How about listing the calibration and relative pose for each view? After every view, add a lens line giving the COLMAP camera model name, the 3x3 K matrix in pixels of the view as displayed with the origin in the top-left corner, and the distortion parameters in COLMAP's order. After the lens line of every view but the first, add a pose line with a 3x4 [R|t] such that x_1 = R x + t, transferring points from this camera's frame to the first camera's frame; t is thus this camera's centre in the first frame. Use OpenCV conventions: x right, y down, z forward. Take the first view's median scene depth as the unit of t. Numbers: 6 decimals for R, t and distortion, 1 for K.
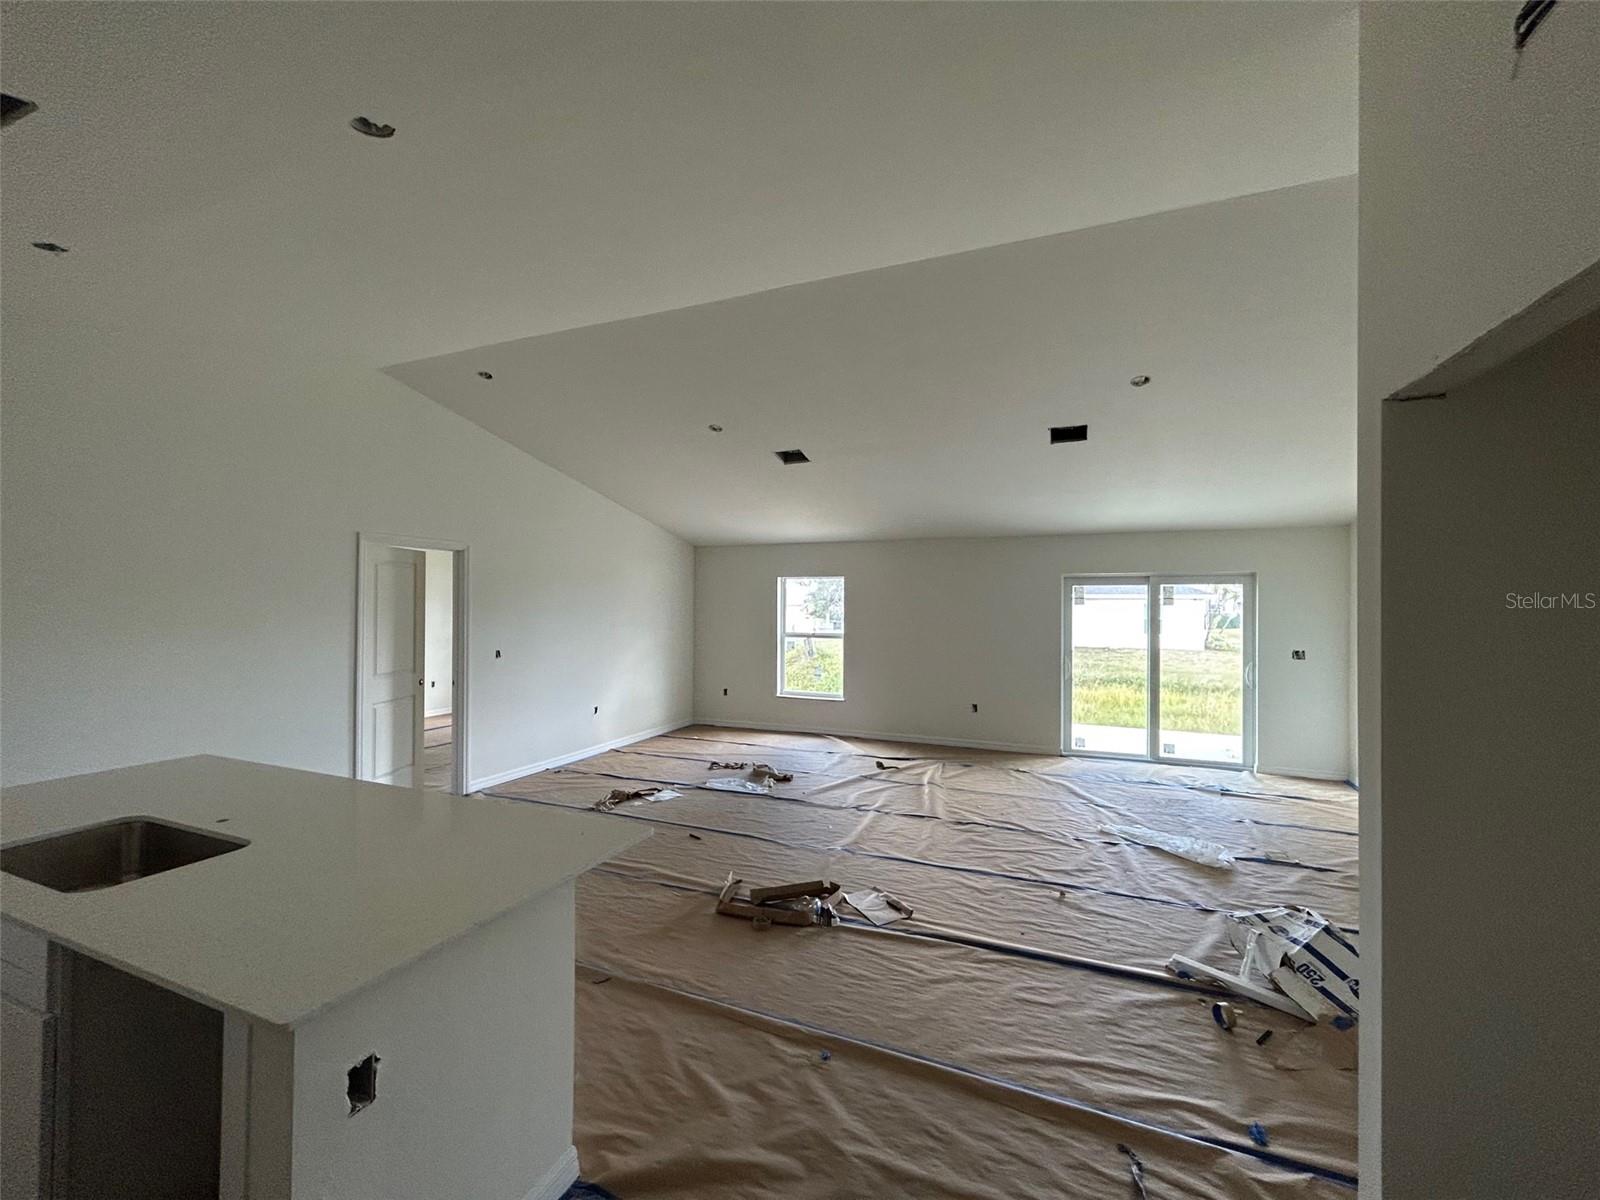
lens RADIAL K [[643.8, 0, 797.6], [0, 643.8, 602.6], [0, 0, 1]] dist [-0.002578, -0.000116]
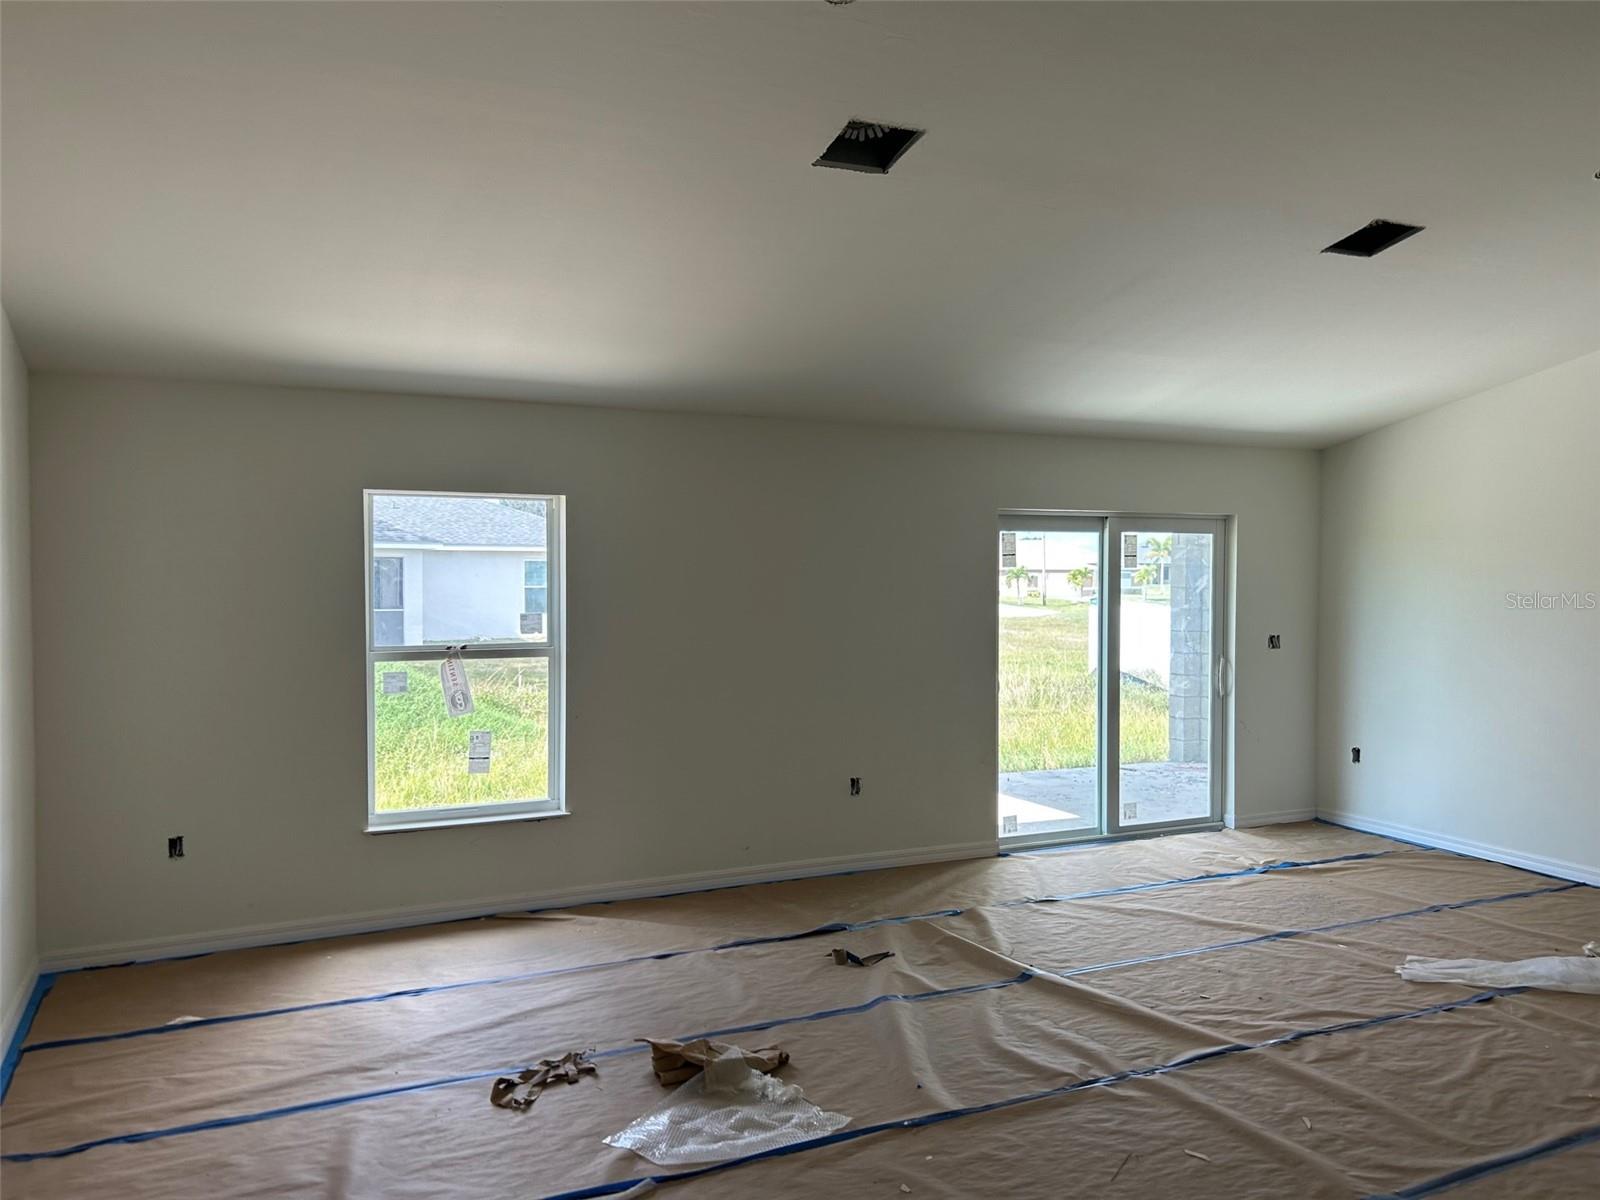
lens RADIAL K [[1212.4, 0, 799.4], [0, 1212.4, 600.4], [0, 0, 1]] dist [0.015651, -0.006915]
pose [[0.669128, -0.025182, 0.742720, -0.469349], [-0.002813, 0.999333, 0.036416, -0.005220], [-0.743142, -0.026457, 0.668611, 0.513183]]
